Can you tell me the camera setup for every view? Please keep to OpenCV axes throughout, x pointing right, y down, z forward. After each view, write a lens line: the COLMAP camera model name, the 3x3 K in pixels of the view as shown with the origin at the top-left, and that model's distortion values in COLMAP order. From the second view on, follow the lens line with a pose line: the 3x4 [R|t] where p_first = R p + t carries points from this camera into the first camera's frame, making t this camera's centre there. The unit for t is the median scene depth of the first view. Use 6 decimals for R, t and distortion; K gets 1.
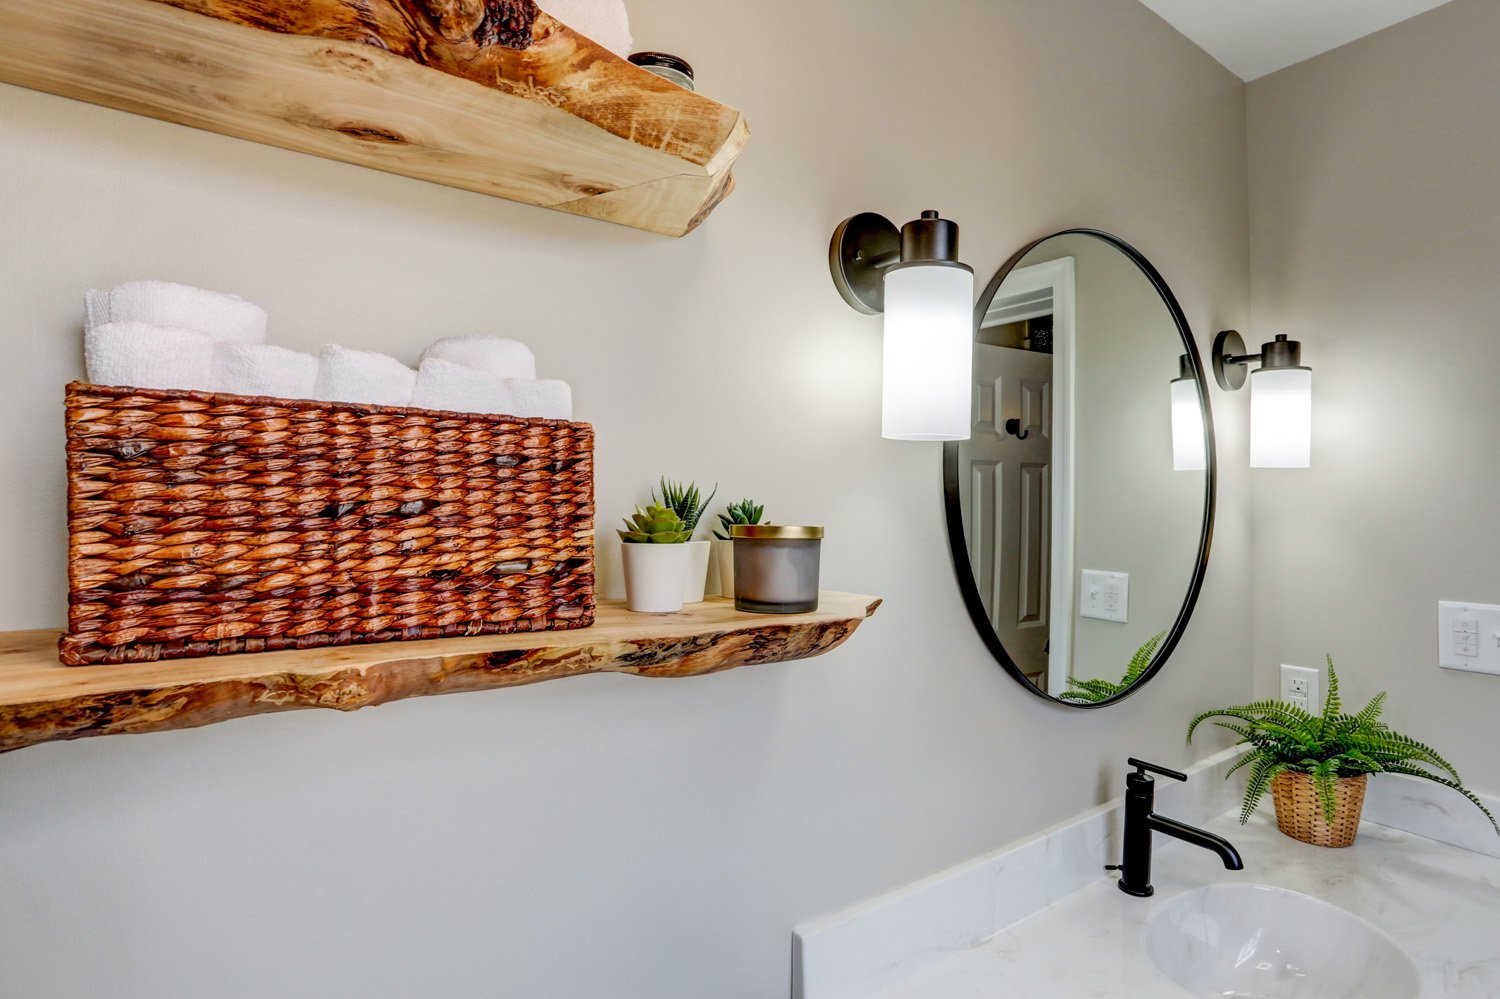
lens RADIAL K [[758.8, 0, 754.7], [0, 758.8, 516.2], [0, 0, 1]] dist [-0.035573, 0.016231]
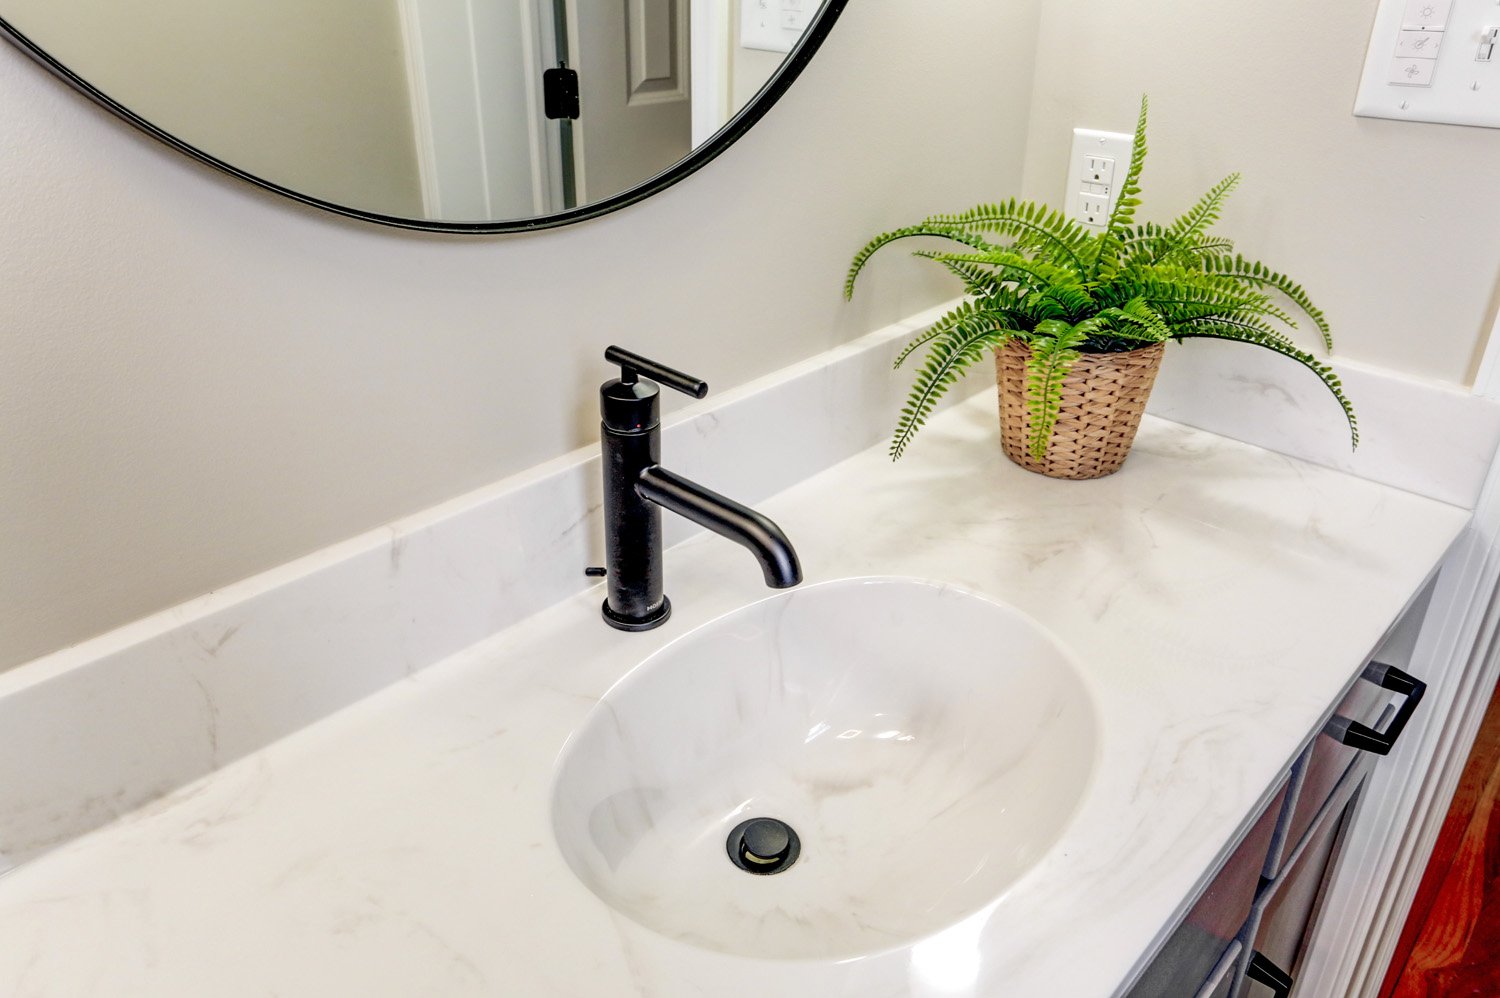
lens RADIAL K [[1019.7, 0, 746.8], [0, 1019.7, 488.8], [0, 0, 1]] dist [-0.053501, 0.049734]
pose [[0.986667, -0.087982, 0.136919, 0.447672], [0.014996, 0.886850, 0.461814, 0.116996], [-0.162058, -0.453603, 0.876345, 0.410036]]
